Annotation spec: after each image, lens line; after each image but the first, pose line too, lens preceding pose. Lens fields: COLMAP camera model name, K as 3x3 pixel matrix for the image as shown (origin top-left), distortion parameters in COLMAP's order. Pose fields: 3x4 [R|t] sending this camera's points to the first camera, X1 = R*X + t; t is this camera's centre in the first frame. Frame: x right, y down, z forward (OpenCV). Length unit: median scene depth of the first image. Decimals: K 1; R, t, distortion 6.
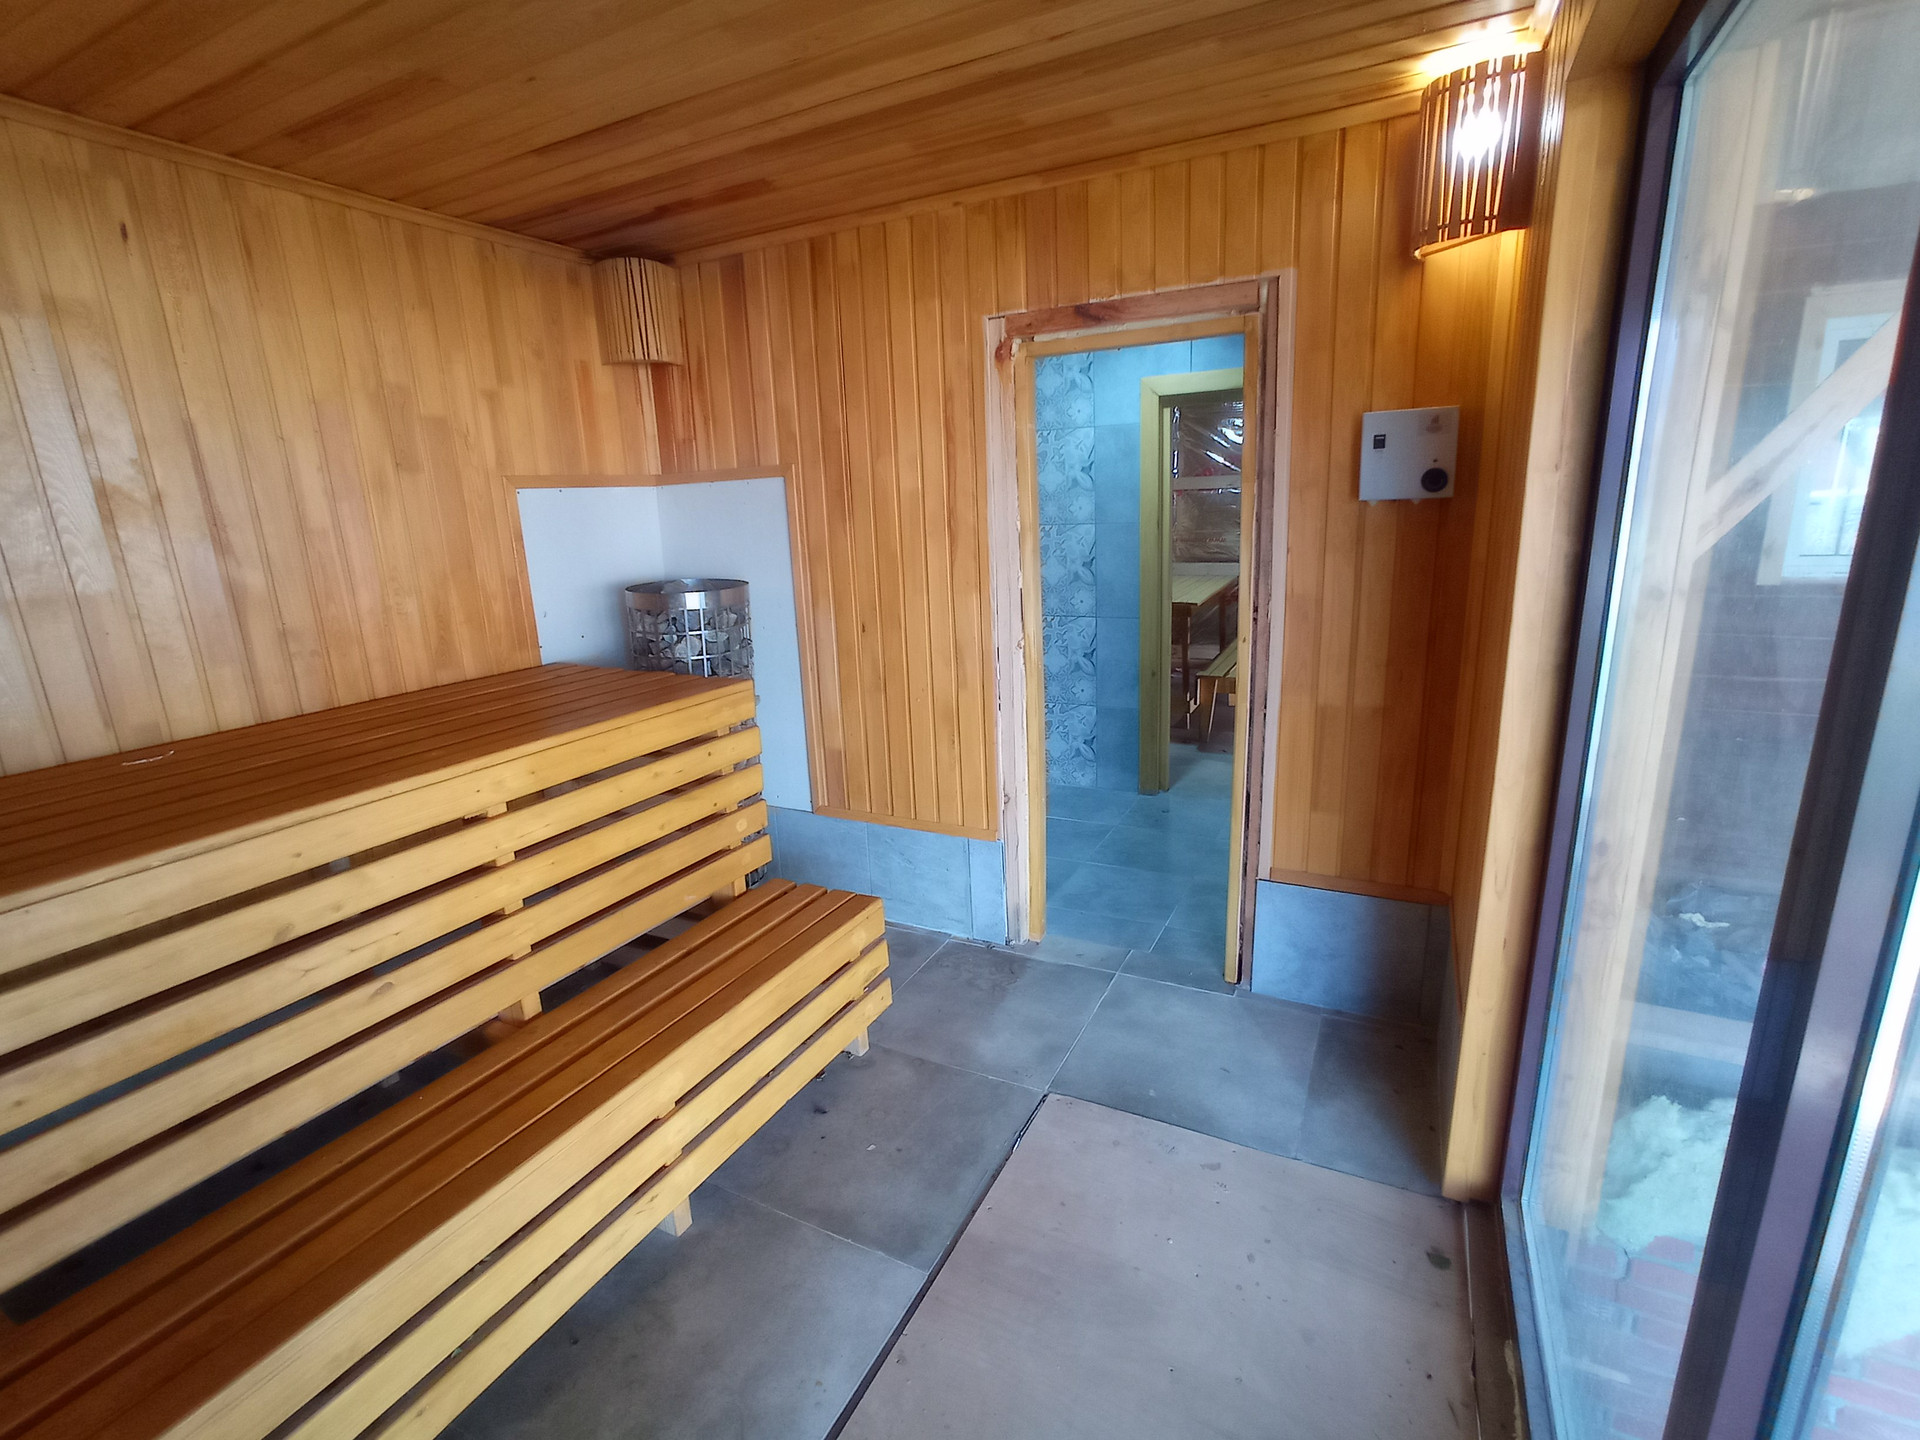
lens RADIAL K [[869.0, 0, 960.0], [0, 869.0, 720.0], [0, 0, 1]] dist [-0.046520, 0.025028]
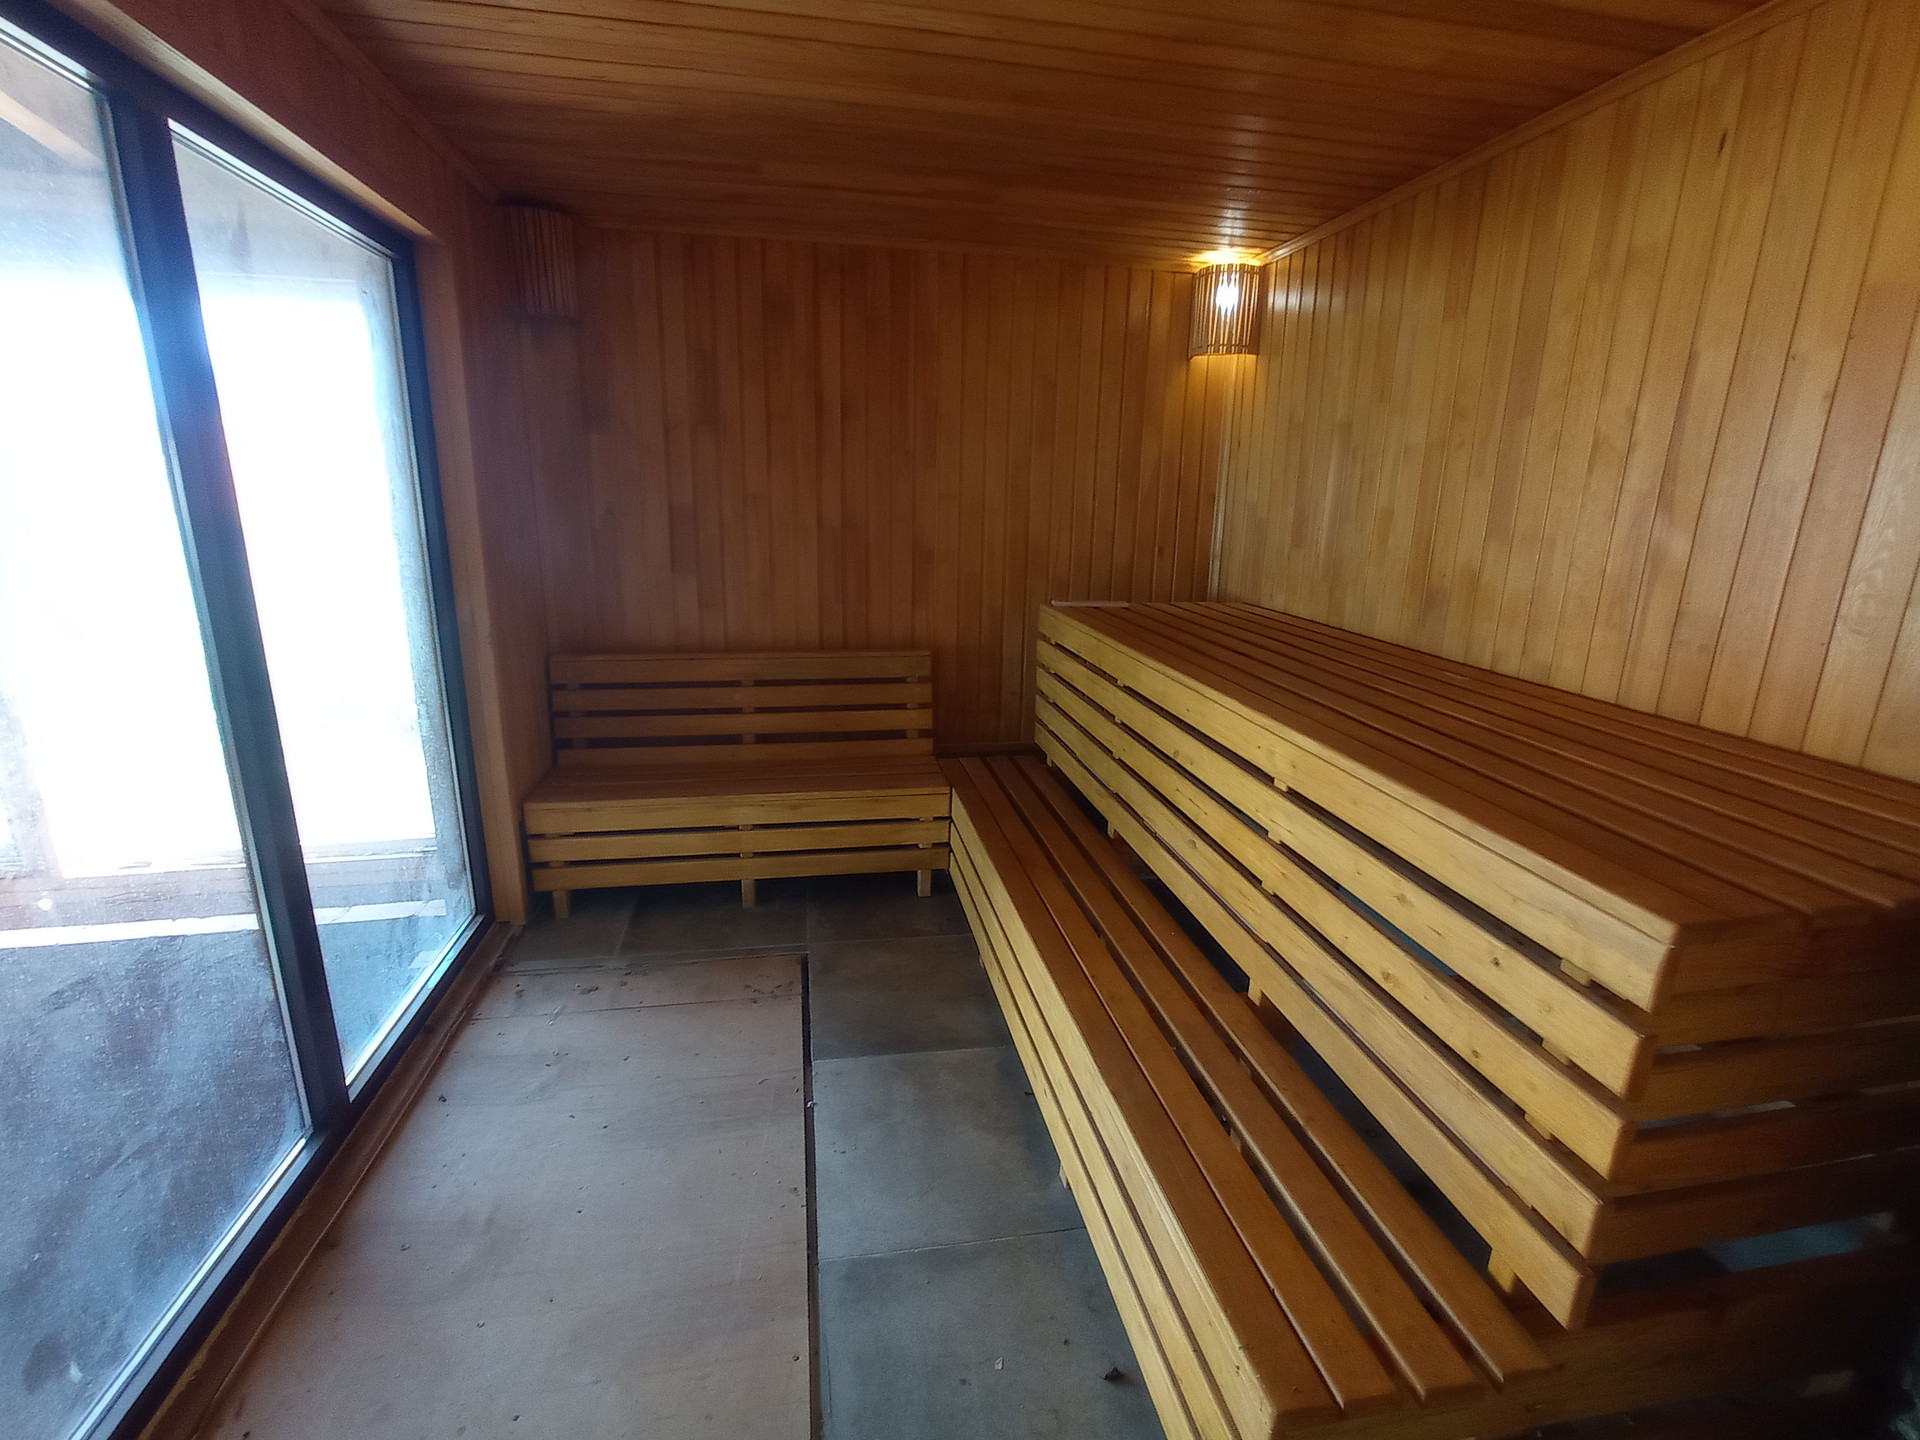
lens RADIAL K [[869.0, 0, 960.0], [0, 869.0, 720.0], [0, 0, 1]] dist [-0.046520, 0.025028]
pose [[-0.790875, 0.181155, -0.584551, 0.258700], [-0.135613, 0.879557, 0.456058, -0.316726], [0.596763, 0.439958, -0.671052, 1.297602]]
